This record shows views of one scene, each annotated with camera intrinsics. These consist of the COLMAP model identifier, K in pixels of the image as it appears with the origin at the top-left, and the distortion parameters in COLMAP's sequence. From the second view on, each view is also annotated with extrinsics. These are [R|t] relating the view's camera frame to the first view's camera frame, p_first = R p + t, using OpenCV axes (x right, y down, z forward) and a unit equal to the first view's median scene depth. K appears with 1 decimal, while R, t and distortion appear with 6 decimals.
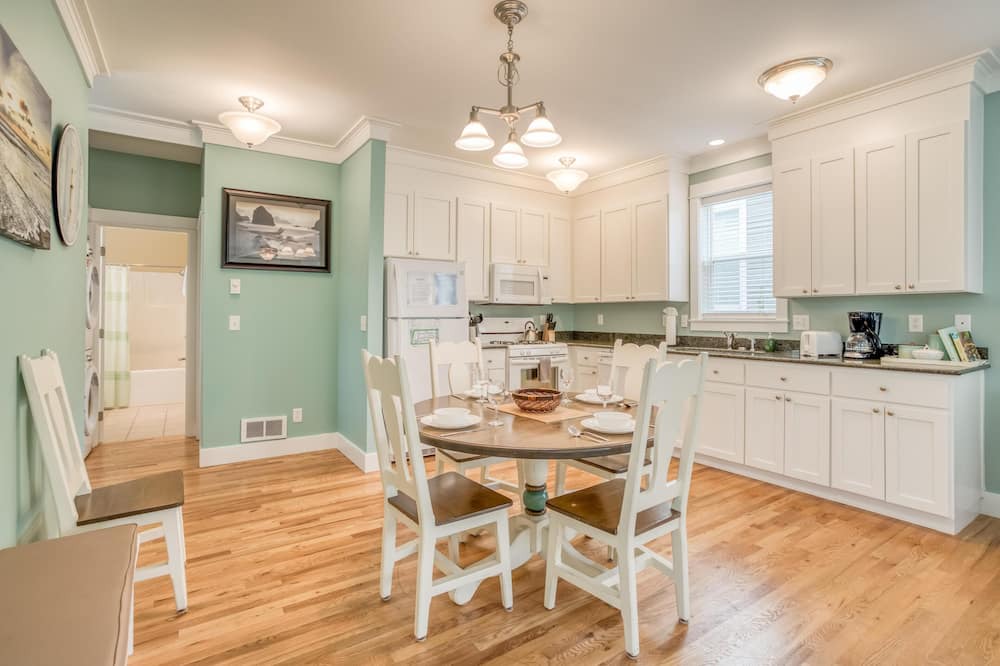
lens RADIAL K [[480.3, 0, 506.5], [0, 480.3, 312.3], [0, 0, 1]] dist [-0.001544, 0.000939]
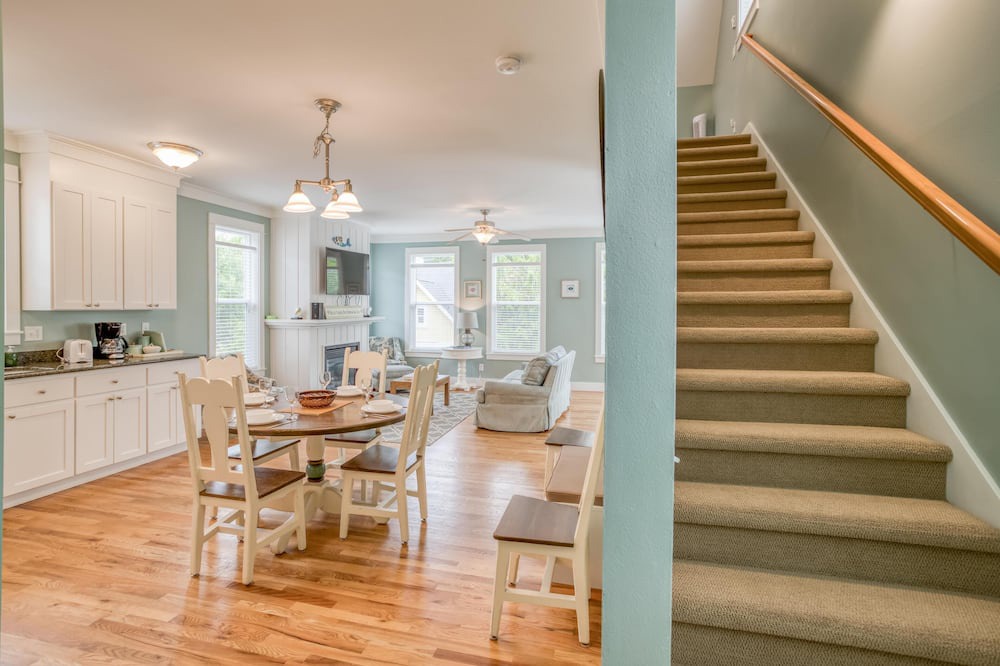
lens RADIAL K [[489.7, 0, 499.6], [0, 489.7, 311.5], [0, 0, 1]] dist [-0.055899, 0.032343]
pose [[-0.658602, -0.016188, 0.752318, -0.855775], [-0.017588, 0.999827, 0.006117, -0.052685], [-0.752286, -0.009203, -0.658772, 0.995004]]
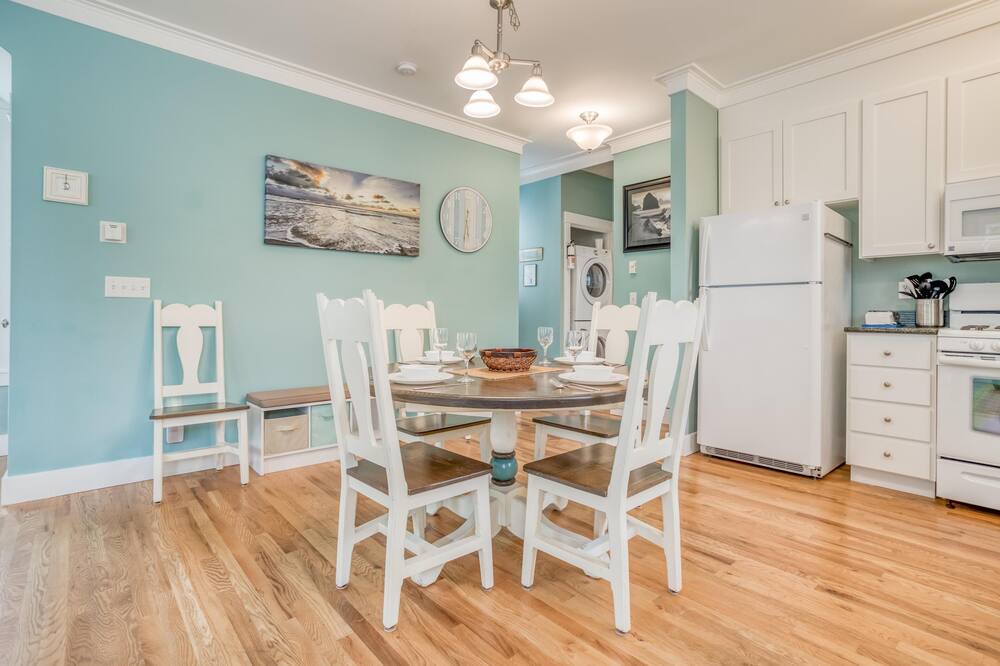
lens RADIAL K [[489.5, 0, 499.9], [0, 489.5, 311.7], [0, 0, 1]] dist [-0.052792, 0.023544]
pose [[0.119361, -0.006638, -0.992829, 0.631503], [0.005616, 0.999966, -0.006010, 0.065333], [0.992835, -0.004858, 0.119394, 0.585296]]
